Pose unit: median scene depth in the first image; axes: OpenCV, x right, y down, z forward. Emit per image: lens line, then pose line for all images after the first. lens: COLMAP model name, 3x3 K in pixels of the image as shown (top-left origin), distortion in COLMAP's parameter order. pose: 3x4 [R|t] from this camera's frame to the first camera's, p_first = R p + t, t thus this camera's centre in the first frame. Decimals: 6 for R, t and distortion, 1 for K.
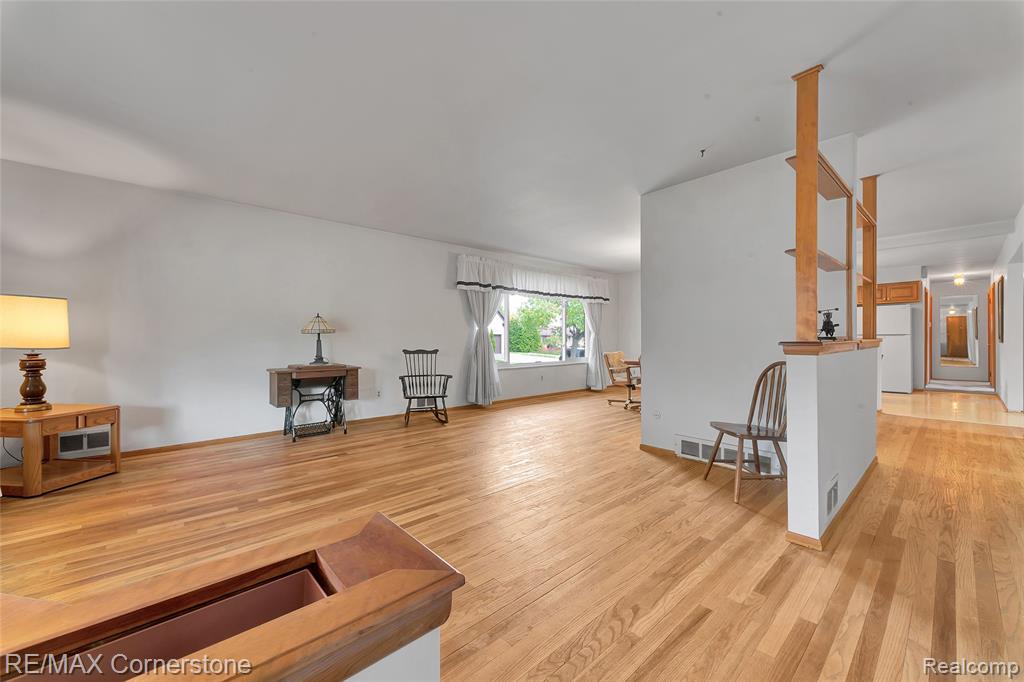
lens RADIAL K [[398.0, 0, 510.2], [0, 398.0, 338.8], [0, 0, 1]] dist [0.007287, -0.000108]
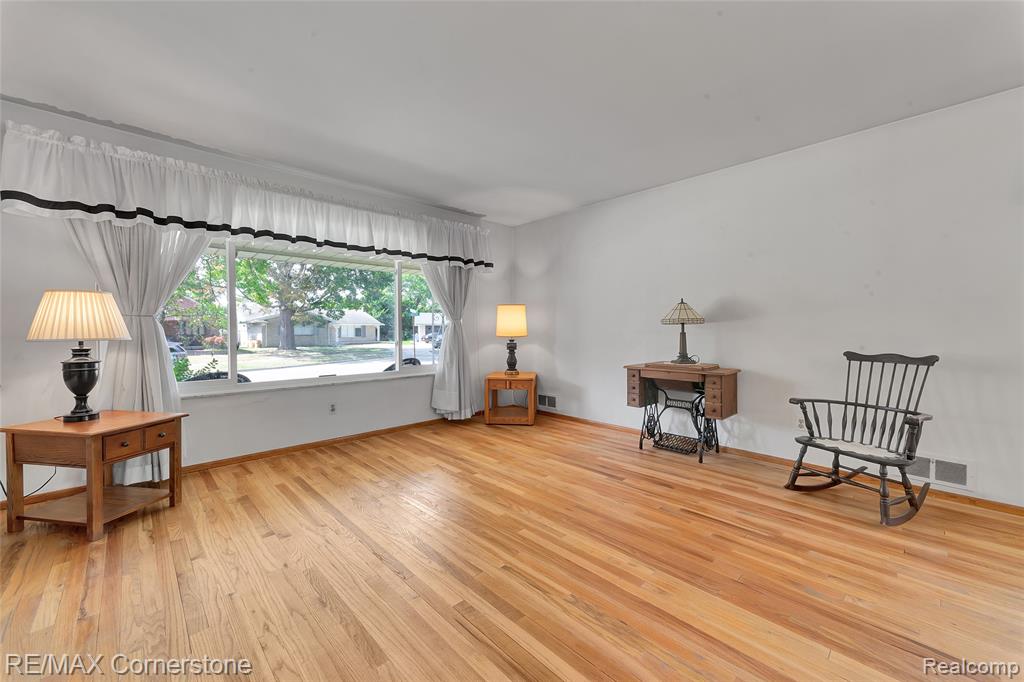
lens RADIAL K [[398.0, 0, 510.2], [0, 398.0, 338.8], [0, 0, 1]] dist [0.007287, -0.000108]
pose [[0.036182, 0.022770, -0.999086, 0.372058], [-0.002893, 0.999739, 0.022680, -0.001337], [0.999341, 0.002070, 0.036238, 0.814674]]
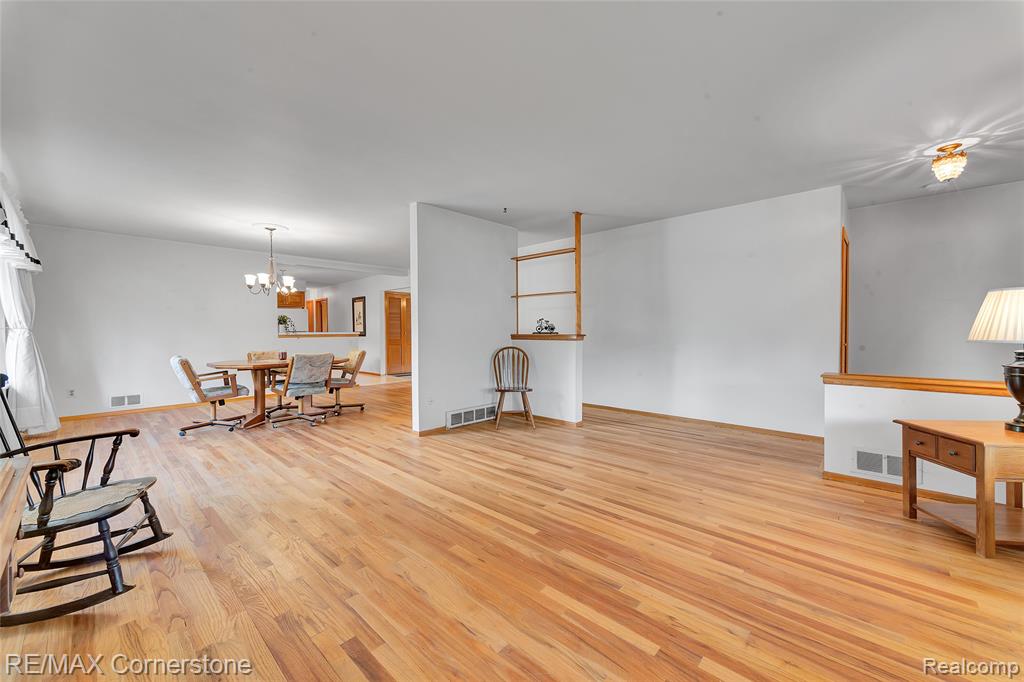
lens RADIAL K [[398.0, 0, 510.2], [0, 398.0, 338.8], [0, 0, 1]] dist [0.007287, -0.000108]
pose [[-0.090140, -0.016586, 0.995791, -0.861775], [0.009570, 0.999801, 0.017519, -0.006031], [-0.995883, 0.011109, -0.089964, 0.949482]]
